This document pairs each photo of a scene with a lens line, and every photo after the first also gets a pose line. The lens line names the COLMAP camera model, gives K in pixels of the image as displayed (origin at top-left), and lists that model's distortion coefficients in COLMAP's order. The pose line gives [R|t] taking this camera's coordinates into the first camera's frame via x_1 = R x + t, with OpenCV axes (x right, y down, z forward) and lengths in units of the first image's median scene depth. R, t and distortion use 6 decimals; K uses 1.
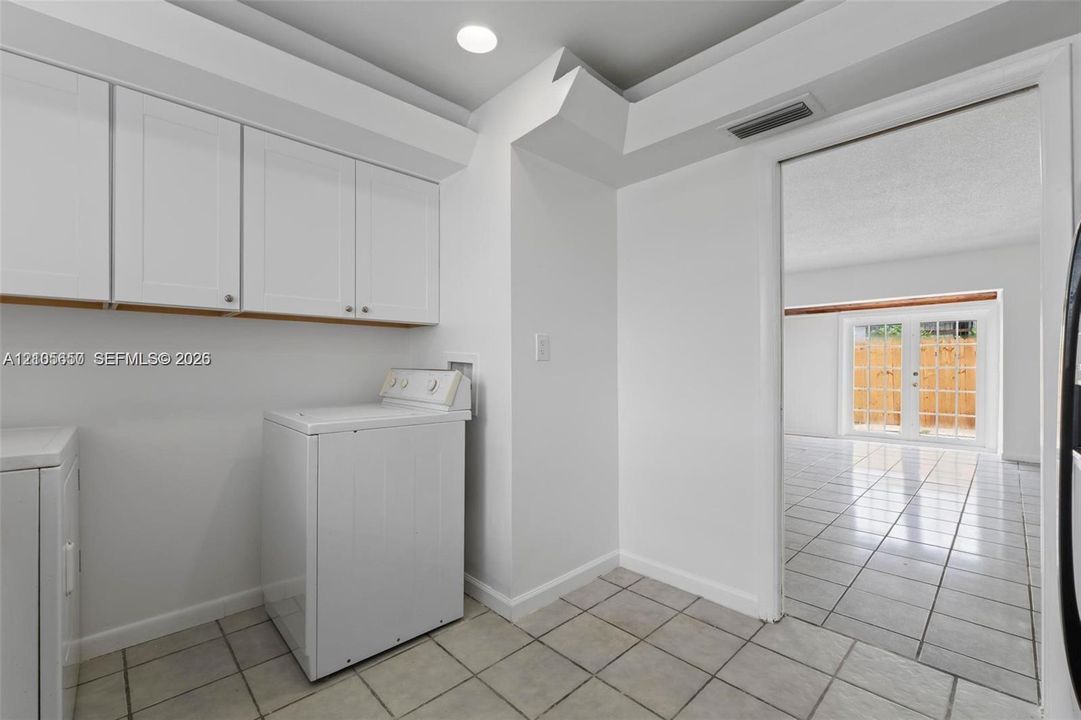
lens RADIAL K [[461.0, 0, 543.7], [0, 461.0, 366.8], [0, 0, 1]] dist [-0.001186, -0.000204]
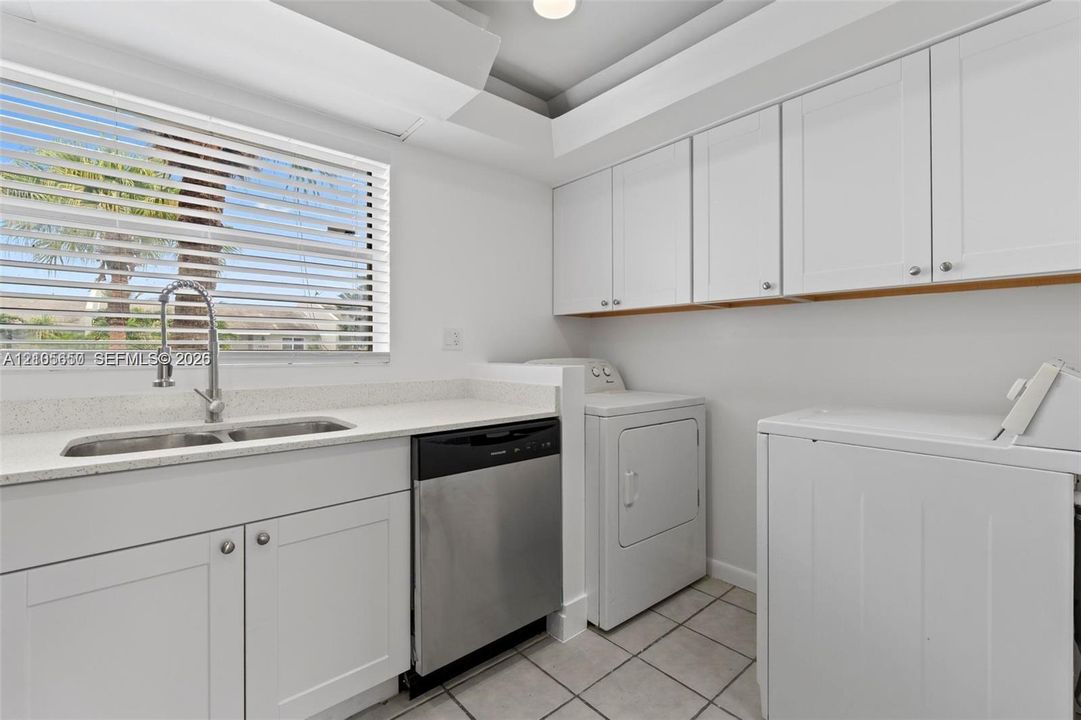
lens RADIAL K [[474.5, 0, 542.4], [0, 474.5, 350.9], [0, 0, 1]] dist [0.000406, 0.000005]
pose [[-0.044234, -0.001640, -0.999020, 0.364240], [0.001903, 0.999997, -0.001726, -0.006597], [0.999019, -0.001977, -0.044231, 0.549877]]
